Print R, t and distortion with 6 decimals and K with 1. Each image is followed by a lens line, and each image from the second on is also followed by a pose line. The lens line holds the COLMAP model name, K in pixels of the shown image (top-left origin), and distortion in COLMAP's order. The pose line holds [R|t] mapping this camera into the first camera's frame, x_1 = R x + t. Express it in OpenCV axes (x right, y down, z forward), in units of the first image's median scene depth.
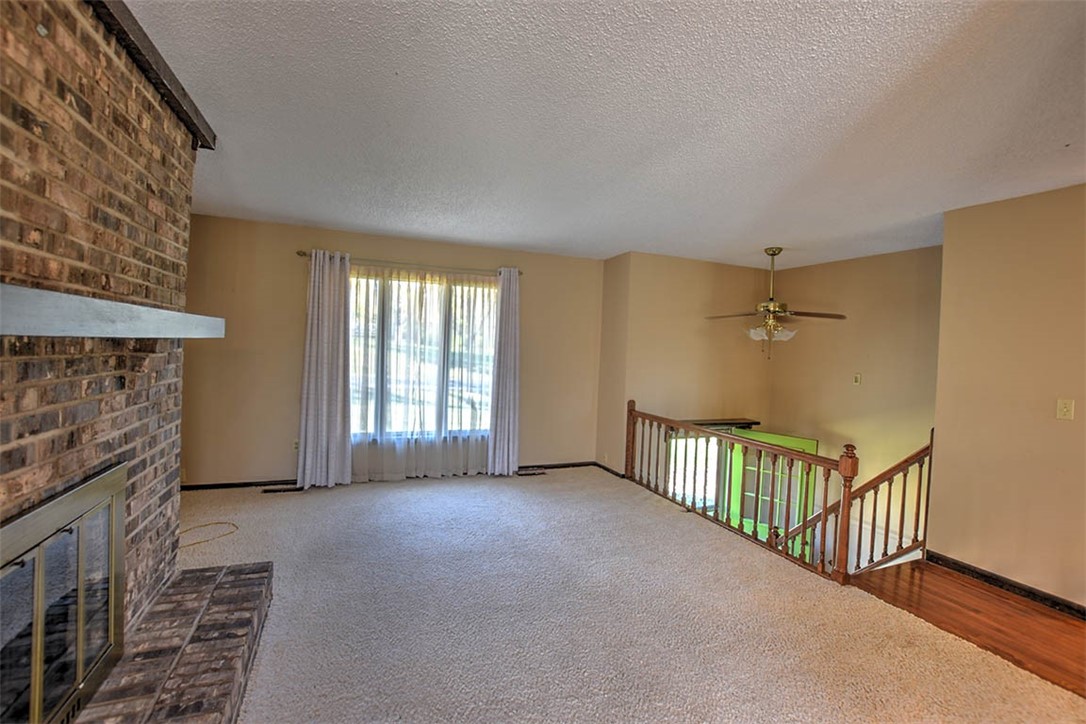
lens RADIAL K [[482.3, 0, 543.1], [0, 482.3, 363.4], [0, 0, 1]] dist [-0.019112, 0.000978]
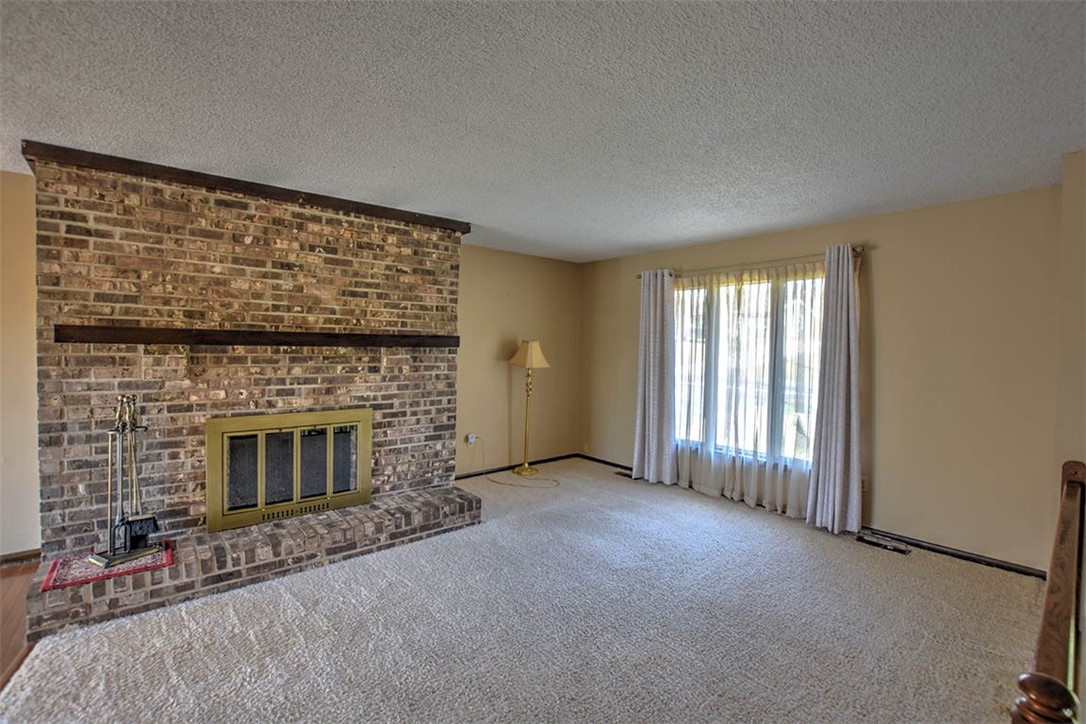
lens RADIAL K [[482.3, 0, 542.9], [0, 482.3, 359.0], [0, 0, 1]] dist [-0.019112, 0.000978]
pose [[0.330791, -0.002668, -0.943700, 1.095683], [-0.037336, 0.999176, -0.015912, 0.001067], [0.942965, 0.040497, 0.330419, 0.820690]]
